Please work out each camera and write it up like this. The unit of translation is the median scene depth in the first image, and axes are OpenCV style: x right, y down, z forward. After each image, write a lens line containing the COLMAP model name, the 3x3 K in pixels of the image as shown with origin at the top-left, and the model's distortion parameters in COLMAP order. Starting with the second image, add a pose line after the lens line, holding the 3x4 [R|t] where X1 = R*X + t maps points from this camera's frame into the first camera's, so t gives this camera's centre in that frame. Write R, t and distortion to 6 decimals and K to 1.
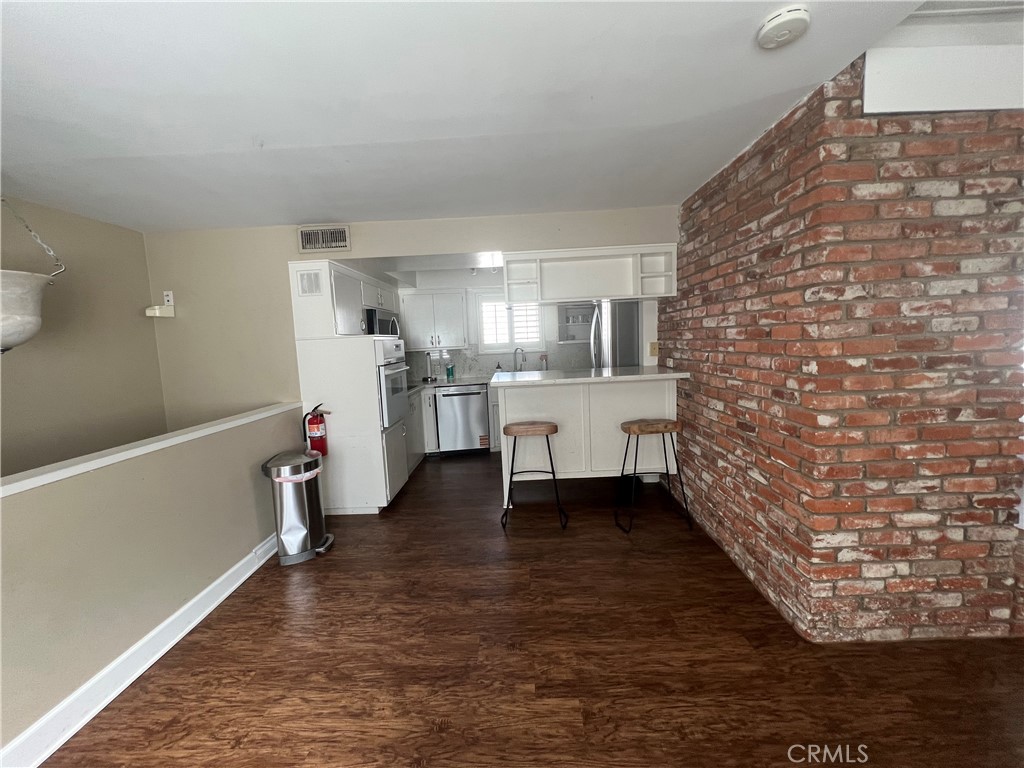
lens RADIAL K [[410.1, 0, 508.3], [0, 410.1, 380.6], [0, 0, 1]] dist [-0.000743, -0.000250]
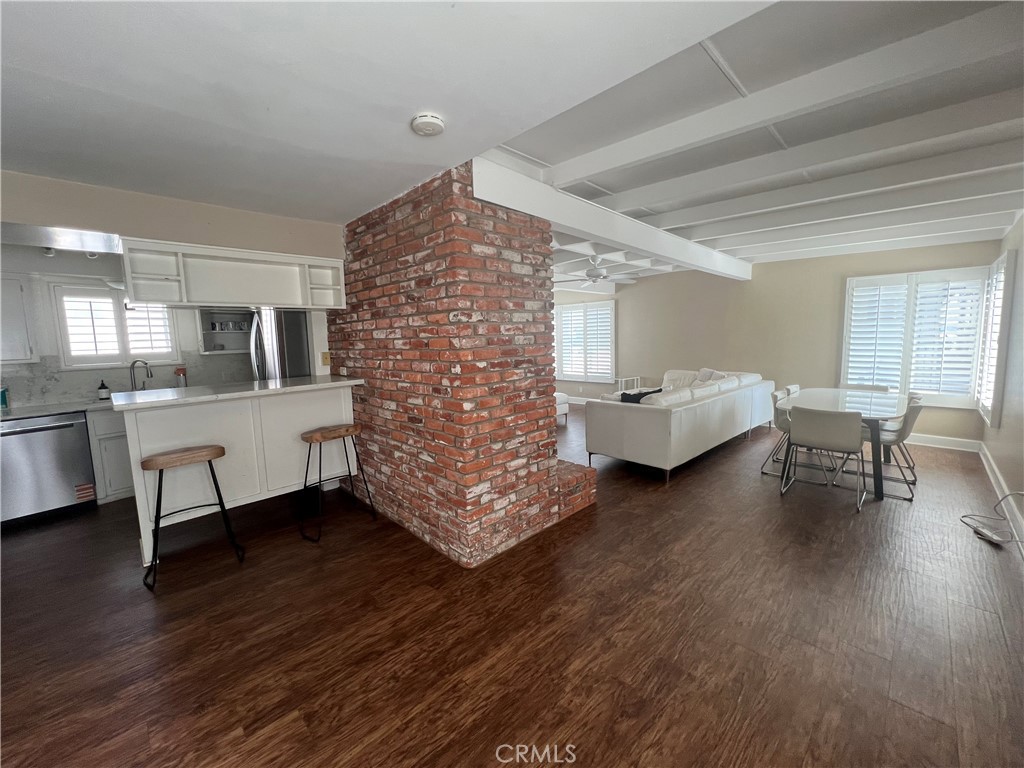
lens RADIAL K [[410.1, 0, 508.3], [0, 410.1, 380.6], [0, 0, 1]] dist [-0.000743, -0.000250]
pose [[0.700282, -0.052009, 0.711969, -0.119388], [0.070246, 0.997523, 0.003776, 0.012625], [-0.710402, 0.047369, 0.702201, -0.087727]]
